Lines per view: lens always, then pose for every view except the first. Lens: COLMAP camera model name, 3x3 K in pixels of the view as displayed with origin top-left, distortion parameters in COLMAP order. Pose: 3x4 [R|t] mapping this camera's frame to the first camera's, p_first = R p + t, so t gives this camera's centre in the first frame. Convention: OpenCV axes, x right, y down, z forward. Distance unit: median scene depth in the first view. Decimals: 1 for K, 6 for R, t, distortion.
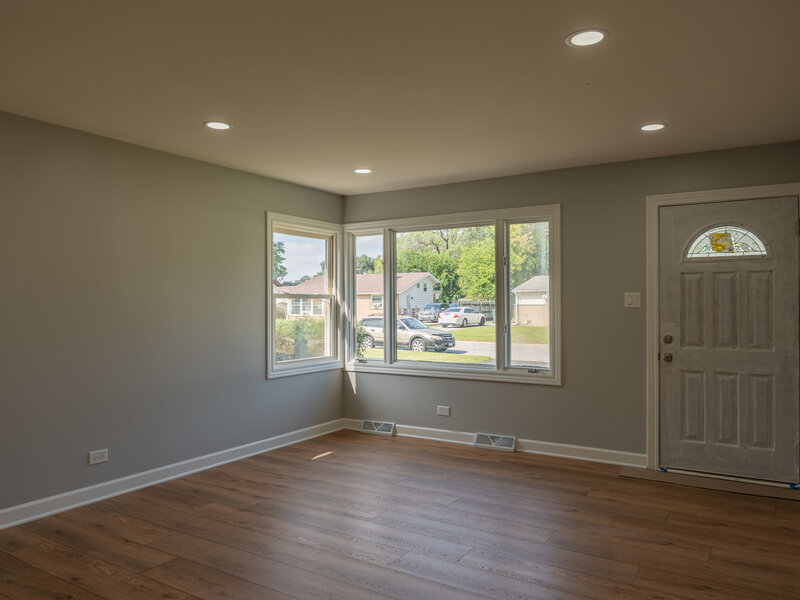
lens RADIAL K [[586.2, 0, 400.0], [0, 586.2, 300.0], [0, 0, 1]] dist [-0.001780, -0.002954]
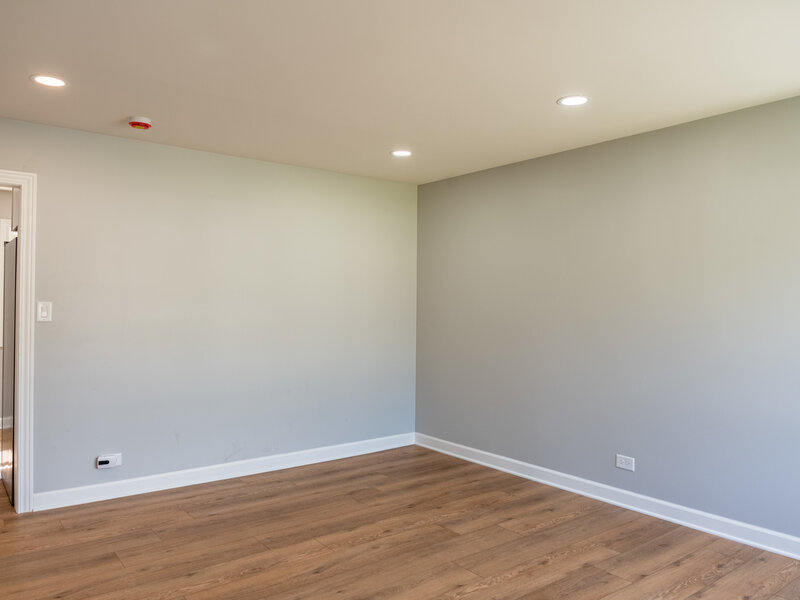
lens RADIAL K [[586.2, 0, 400.0], [0, 586.2, 300.0], [0, 0, 1]] dist [-0.001780, -0.002954]
pose [[-0.334978, -0.008984, -0.942183, 0.486711], [-0.002036, 0.999959, -0.008811, 0.000544], [0.942224, -0.001033, -0.334982, 0.858057]]
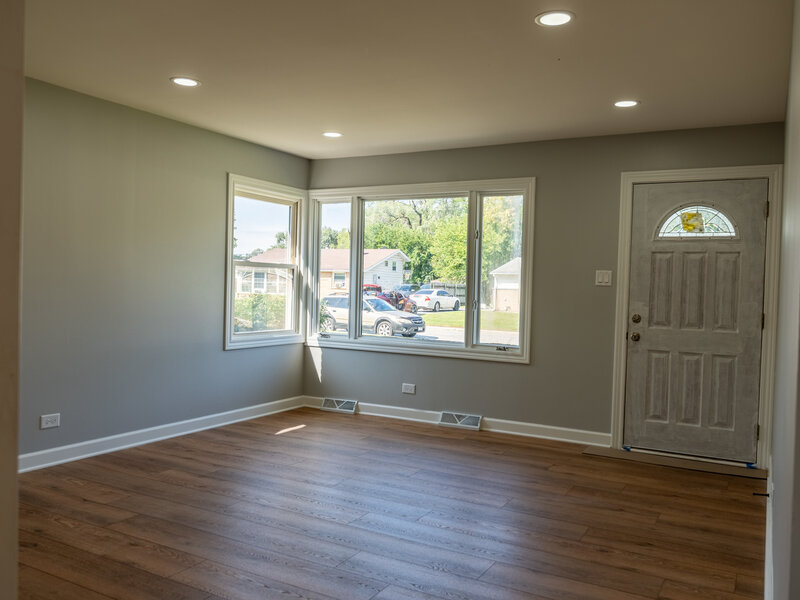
lens RADIAL K [[662.3, 0, 400.0], [0, 662.3, 300.0], [0, 0, 1]] dist [0.001541, -0.002315]
pose [[0.998147, 0.029500, 0.053211, -0.002799], [-0.031057, 0.999106, 0.028670, 0.016642], [-0.052318, -0.030270, 0.998172, -0.101293]]
